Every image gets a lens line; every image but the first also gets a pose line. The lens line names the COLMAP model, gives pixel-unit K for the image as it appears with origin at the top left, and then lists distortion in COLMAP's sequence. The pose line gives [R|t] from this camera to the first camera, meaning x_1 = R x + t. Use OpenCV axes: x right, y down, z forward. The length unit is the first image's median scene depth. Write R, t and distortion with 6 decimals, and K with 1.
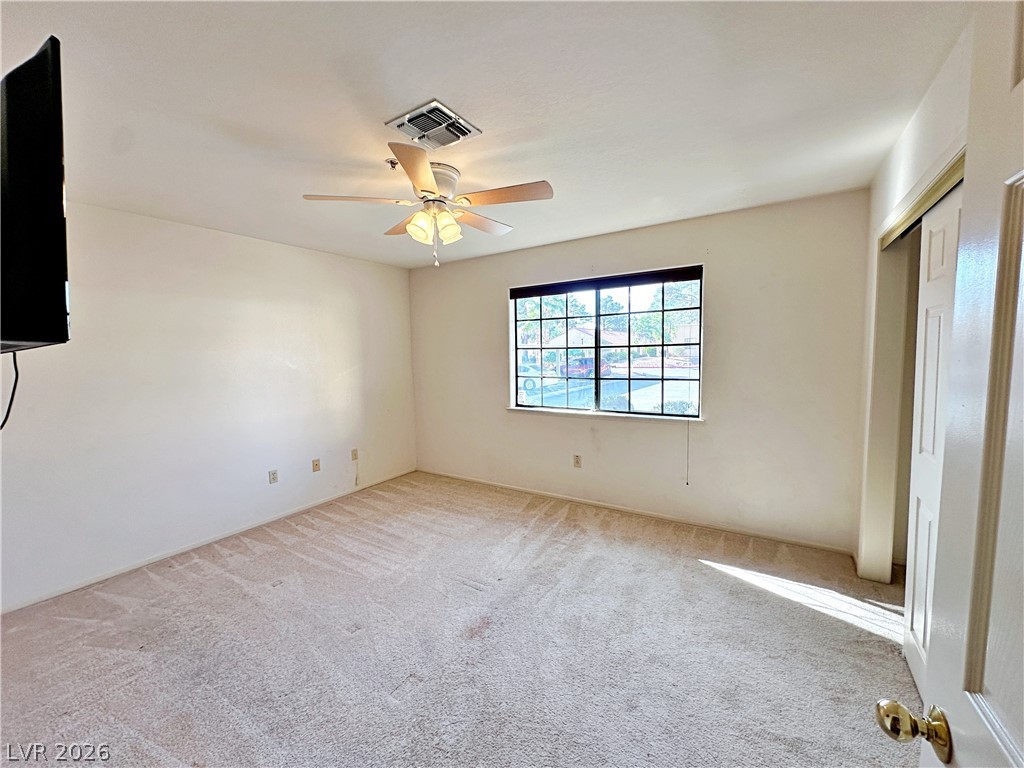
lens RADIAL K [[407.7, 0, 513.6], [0, 407.7, 379.7], [0, 0, 1]] dist [-0.009856, 0.000987]
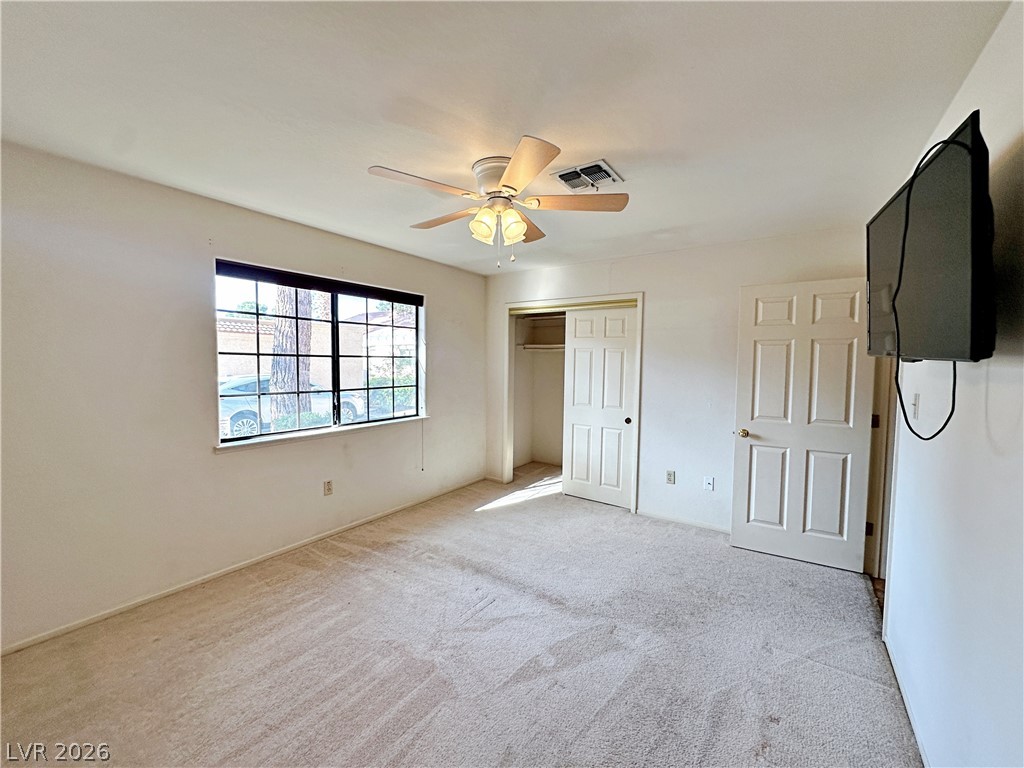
lens RADIAL K [[407.7, 0, 513.6], [0, 407.7, 384.6], [0, 0, 1]] dist [-0.009856, 0.000987]
pose [[0.022130, -0.039018, 0.998993, -0.728295], [0.041639, 0.998407, 0.038073, -0.036382], [-0.998888, 0.040755, 0.023719, 0.620487]]
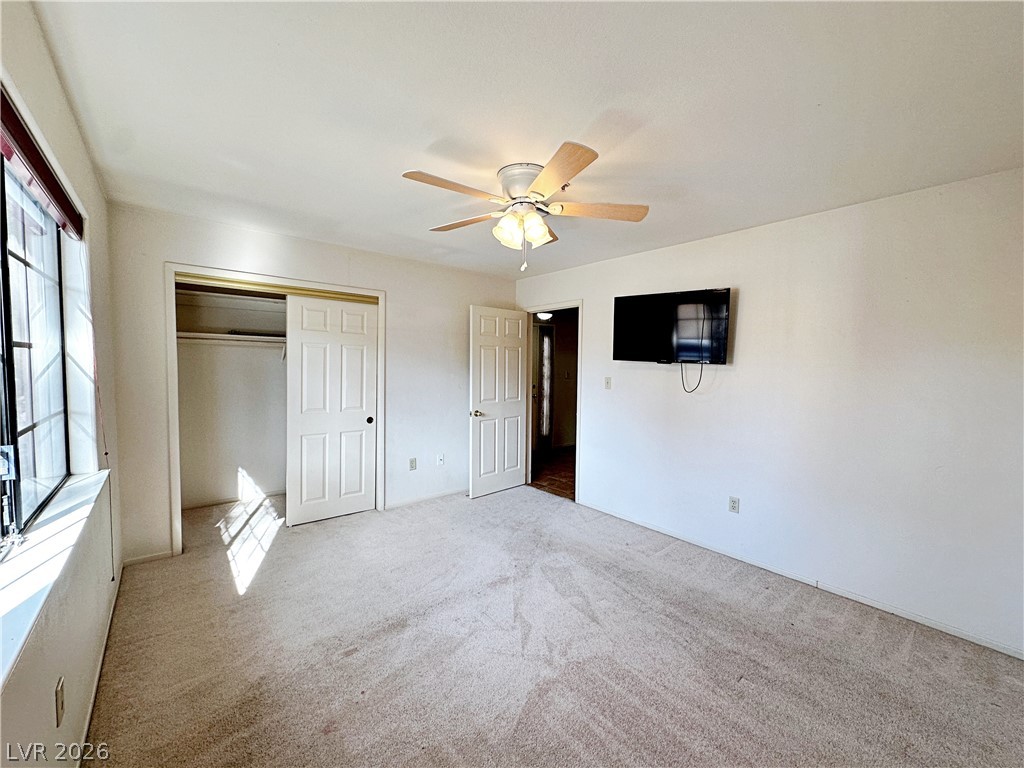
lens RADIAL K [[407.7, 0, 511.3], [0, 407.7, 384.4], [0, 0, 1]] dist [-0.009856, 0.000987]
pose [[-0.959438, -0.012787, 0.281628, -0.282749], [0.015112, 0.995202, 0.096669, -0.076470], [-0.281513, 0.097004, -0.954642, 1.256174]]
